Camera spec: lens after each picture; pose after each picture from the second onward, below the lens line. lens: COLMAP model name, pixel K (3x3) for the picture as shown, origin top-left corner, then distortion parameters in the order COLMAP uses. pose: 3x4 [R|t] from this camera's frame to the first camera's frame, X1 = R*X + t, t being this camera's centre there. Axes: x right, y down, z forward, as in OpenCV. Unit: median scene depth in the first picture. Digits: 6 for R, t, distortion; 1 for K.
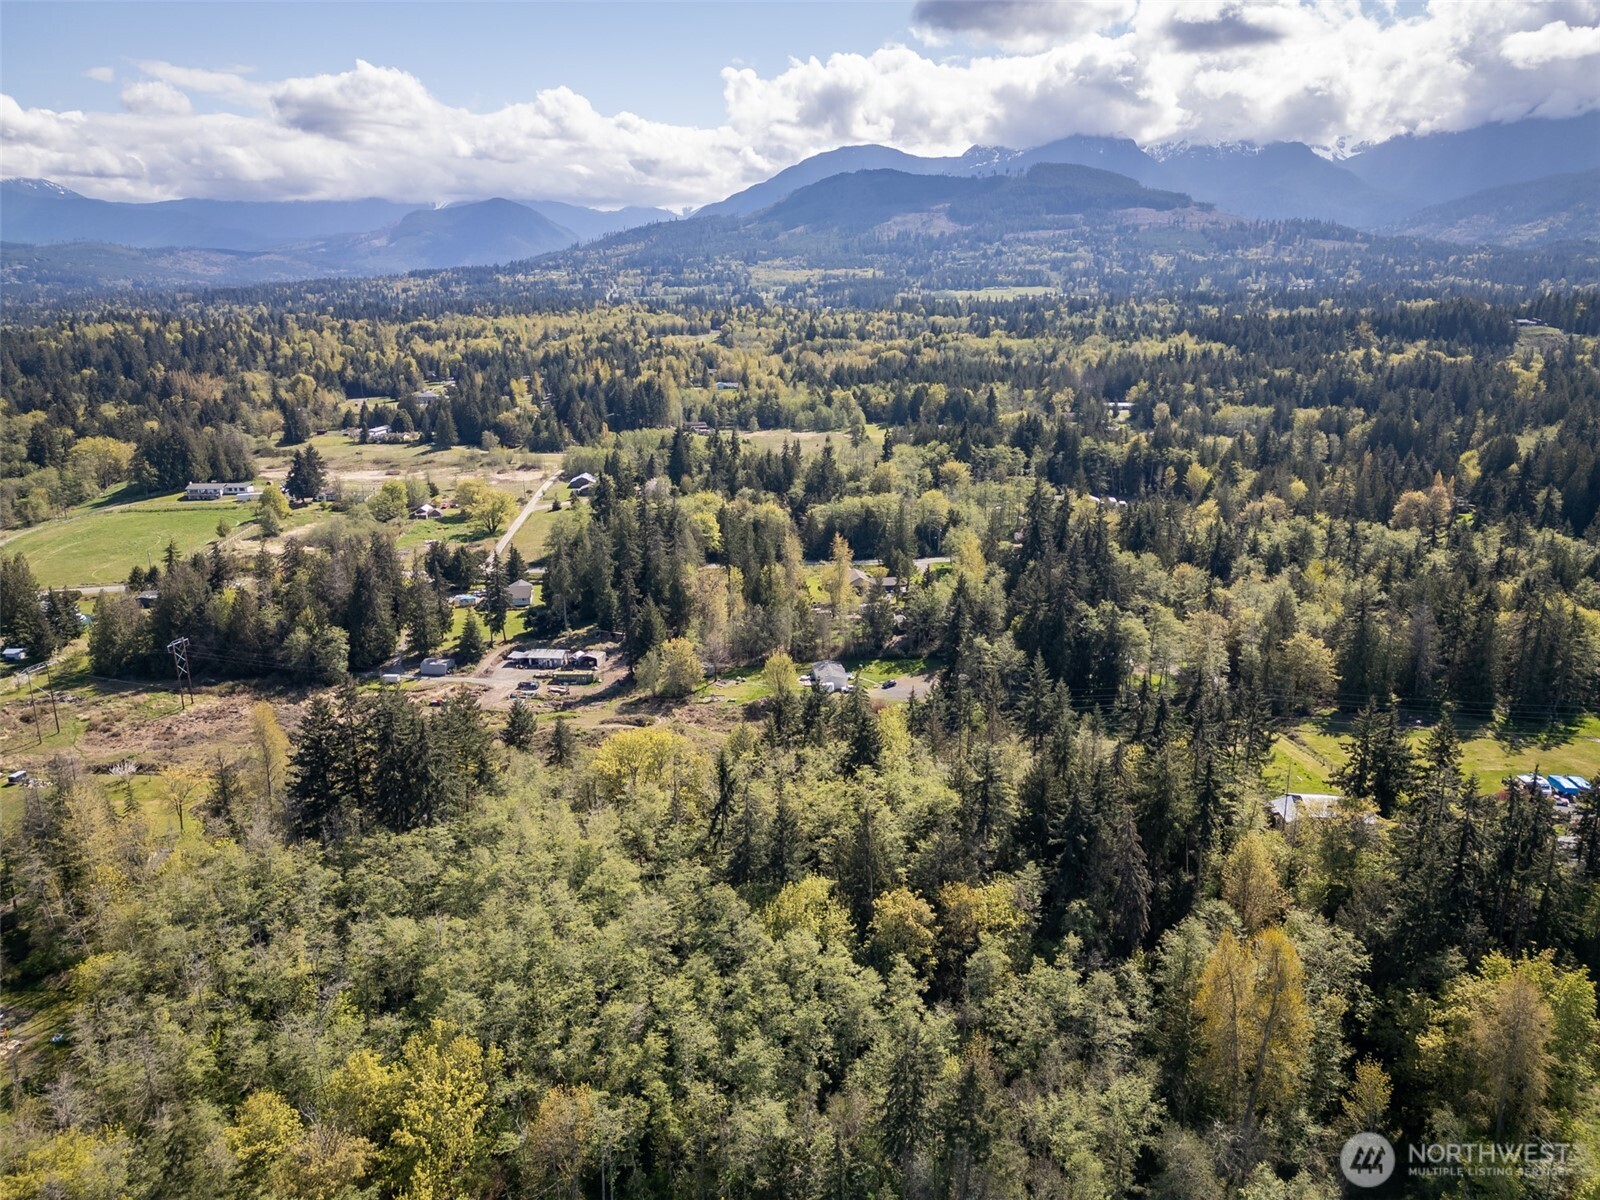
lens RADIAL K [[1114.5, 0, 798.2], [0, 1114.5, 594.1], [0, 0, 1]] dist [0.062221, -0.052027]
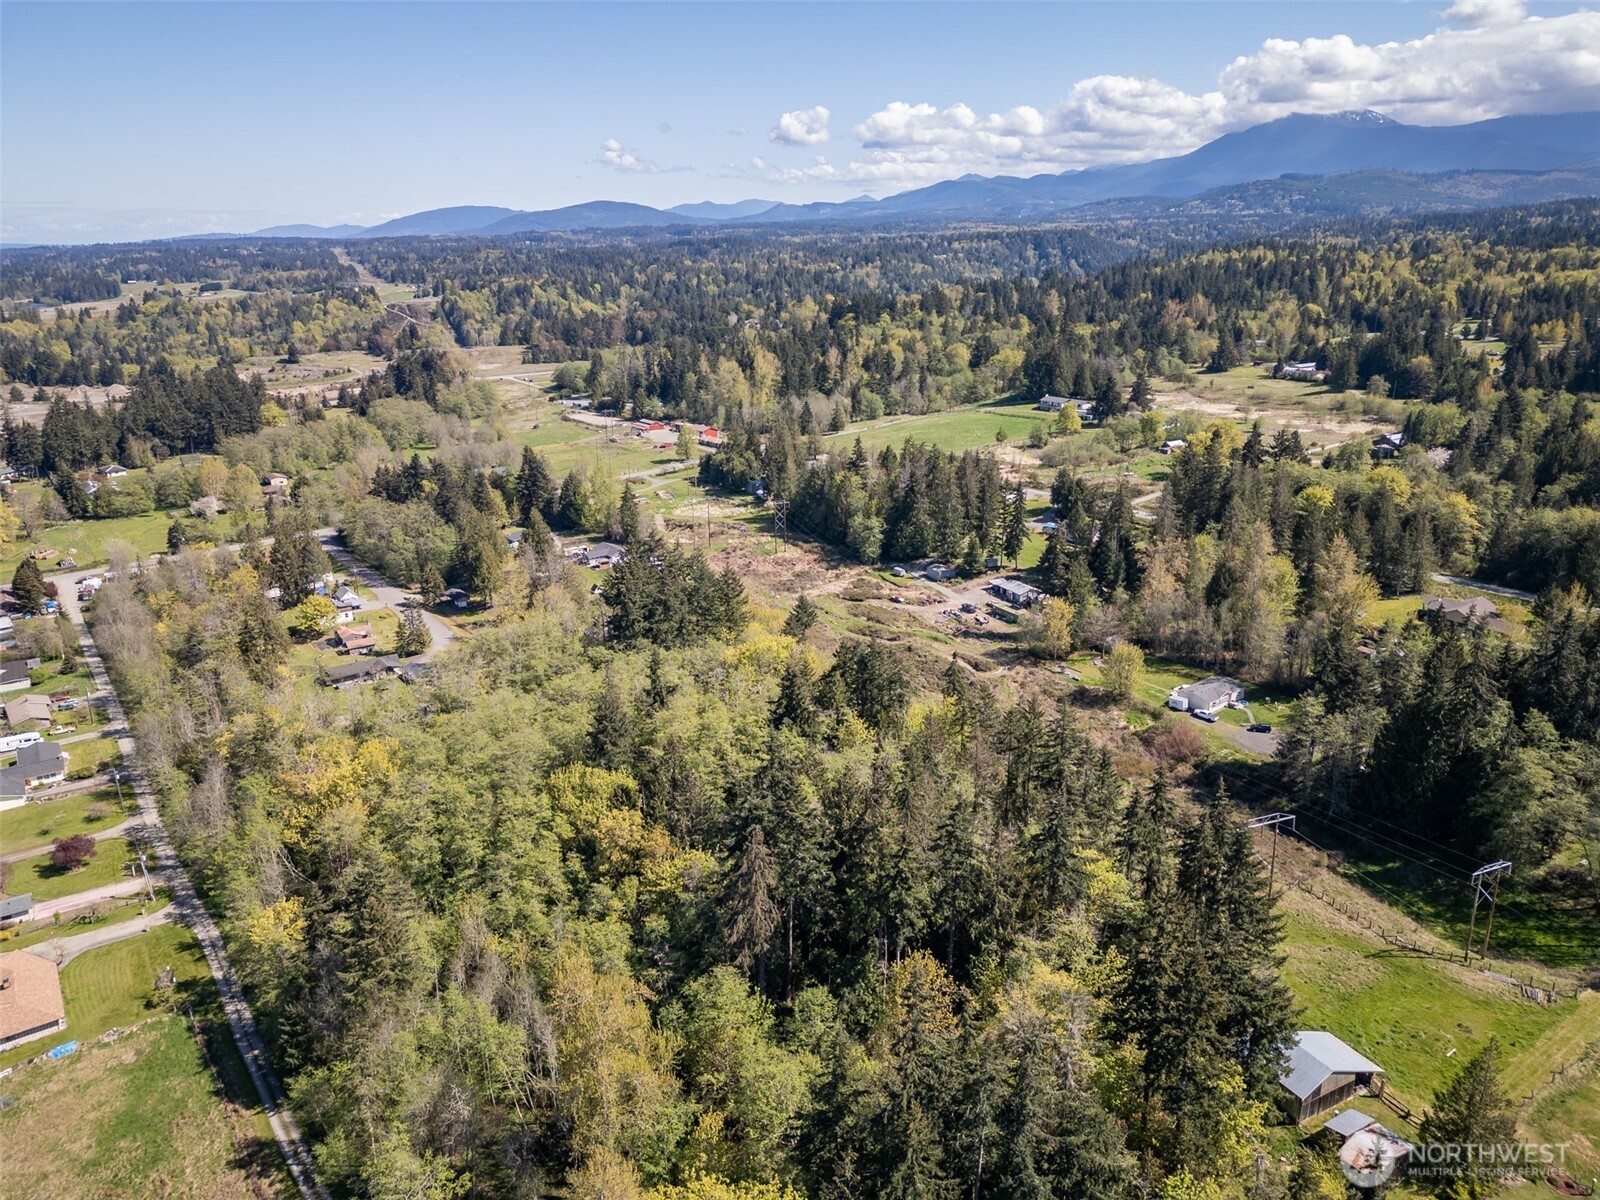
lens RADIAL K [[1114.5, 0, 793.9], [0, 1114.5, 604.4], [0, 0, 1]] dist [0.062221, -0.052027]
pose [[0.530599, 0.261522, -0.806270, 0.049684], [-0.206386, 0.962446, 0.176359, -0.006991], [0.822113, 0.072826, 0.564647, 0.027279]]
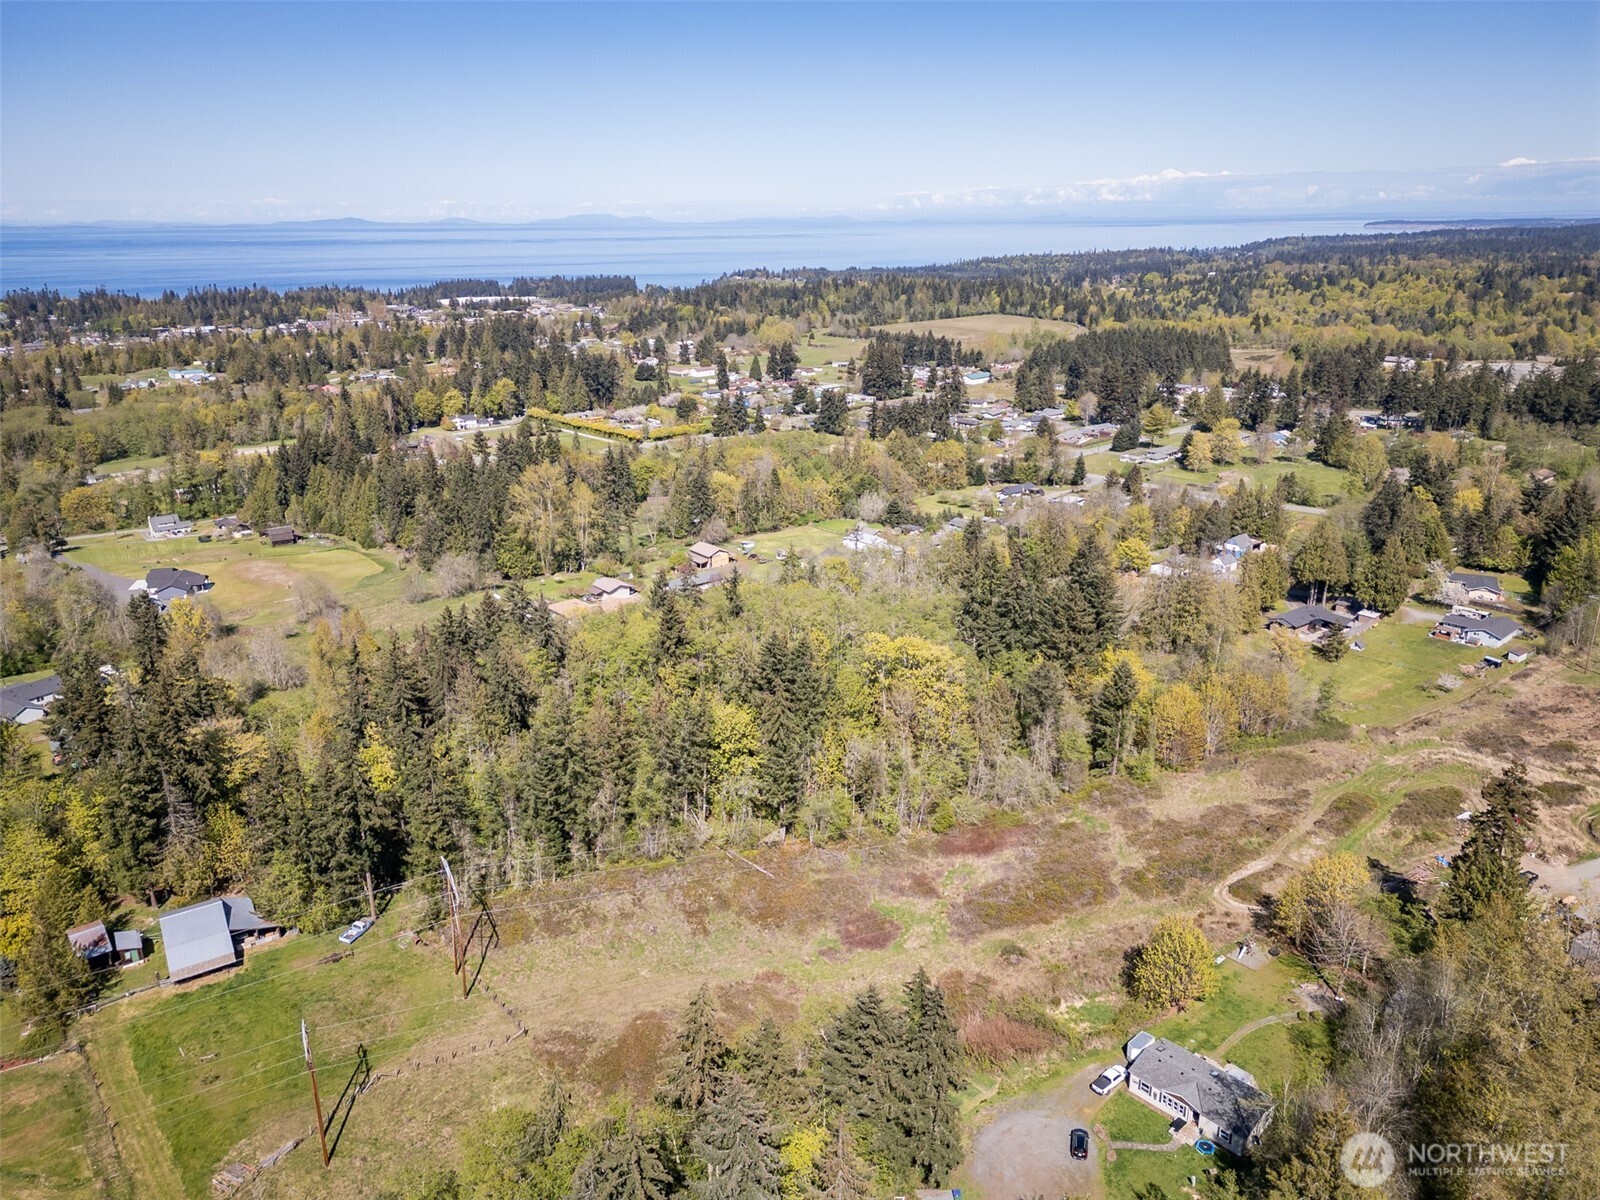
lens RADIAL K [[1114.5, 0, 793.4], [0, 1114.5, 595.7], [0, 0, 1]] dist [0.062221, -0.052027]
pose [[-0.807964, 0.197477, -0.555155, 0.034364], [-0.135553, 0.854603, 0.501277, -0.027656], [0.573428, 0.480267, -0.663720, 0.107666]]
